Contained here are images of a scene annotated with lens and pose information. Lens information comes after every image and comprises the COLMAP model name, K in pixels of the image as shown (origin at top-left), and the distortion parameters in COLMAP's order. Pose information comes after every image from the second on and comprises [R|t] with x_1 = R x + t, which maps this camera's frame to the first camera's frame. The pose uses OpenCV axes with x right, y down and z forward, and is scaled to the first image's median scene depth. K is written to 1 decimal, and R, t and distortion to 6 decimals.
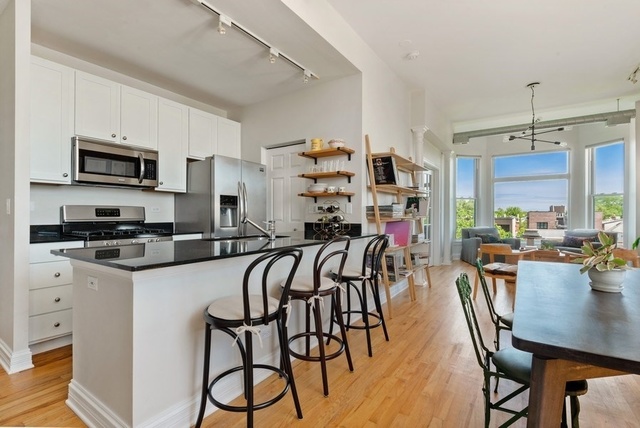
lens RADIAL K [[297.8, 0, 317.2], [0, 297.8, 214.9], [0, 0, 1]] dist [0.007730, -0.002888]
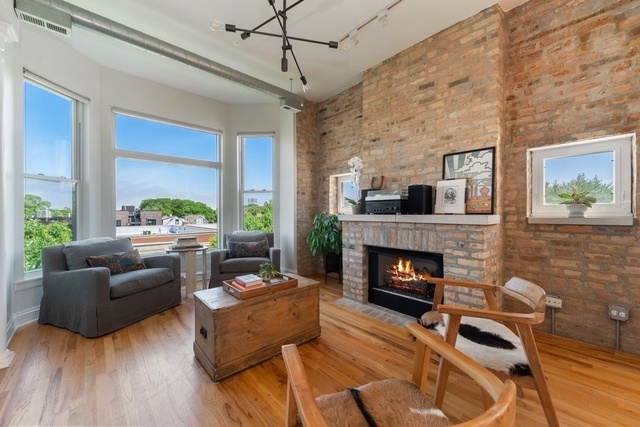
lens RADIAL K [[249.2, 0, 316.4], [0, 249.2, 212.5], [0, 0, 1]] dist [0.009700, -0.002401]
pose [[0.237365, -0.000599, 0.971420, 0.467108], [0.004879, 0.999988, -0.000576, -0.003356], [-0.971408, 0.004876, 0.237365, 1.090316]]
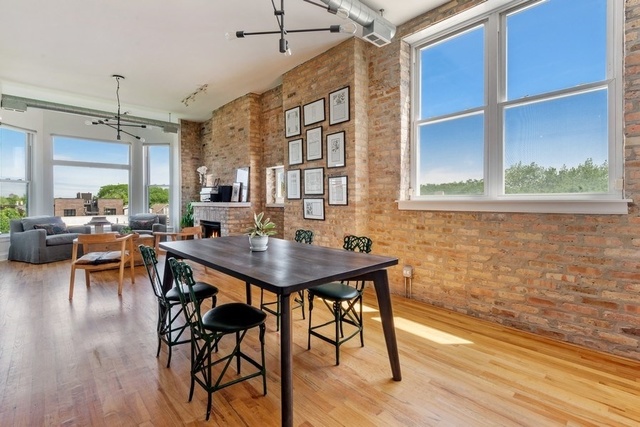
lens RADIAL K [[297.8, 0, 313.1], [0, 297.8, 201.6], [0, 0, 1]] dist [0.007730, -0.002888]
pose [[0.232252, -0.001566, 0.972654, -0.169576], [0.002341, 0.999997, 0.001051, -0.000173], [-0.972653, 0.002033, 0.232255, 0.124922]]
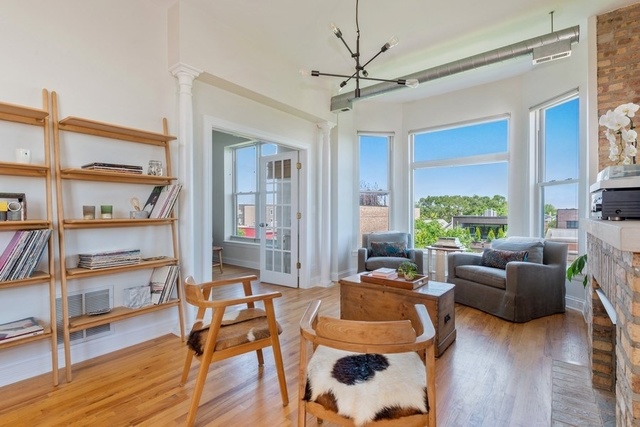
lens RADIAL K [[297.8, 0, 316.2], [0, 297.8, 213.5], [0, 0, 1]] dist [0.007730, -0.002888]
pose [[0.996851, 0.000826, -0.079298, 0.867211], [-0.000584, 0.999995, 0.003068, -0.007882], [0.079300, -0.003012, 0.996846, 0.568678]]
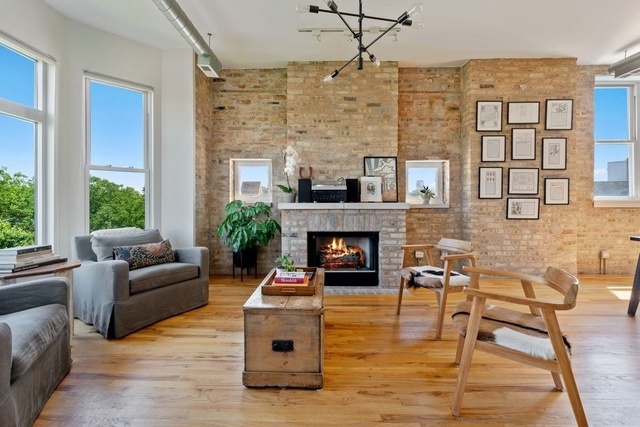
lens RADIAL K [[272.0, 0, 320.8], [0, 272.0, 200.6], [0, 0, 1]] dist [0.006031, -0.002312]
pose [[-0.545985, 0.002297, 0.837792, 0.488807], [0.003448, 0.999994, -0.000494, -0.003747], [-0.837788, 0.002619, -0.545990, 1.619310]]
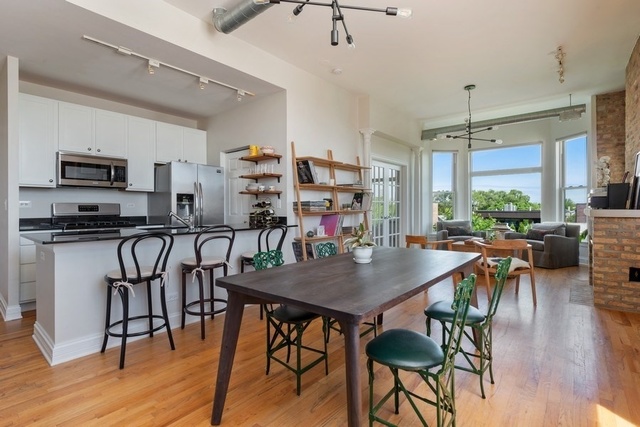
lens RADIAL K [[304.6, 0, 317.5], [0, 304.6, 209.5], [0, 0, 1]] dist [0.010730, -0.002780]
pose [[0.994753, -0.003819, -0.102237, 0.364384], [0.004267, 0.999982, 0.004160, -0.003347], [0.102219, -0.004574, 0.994751, -0.185554]]
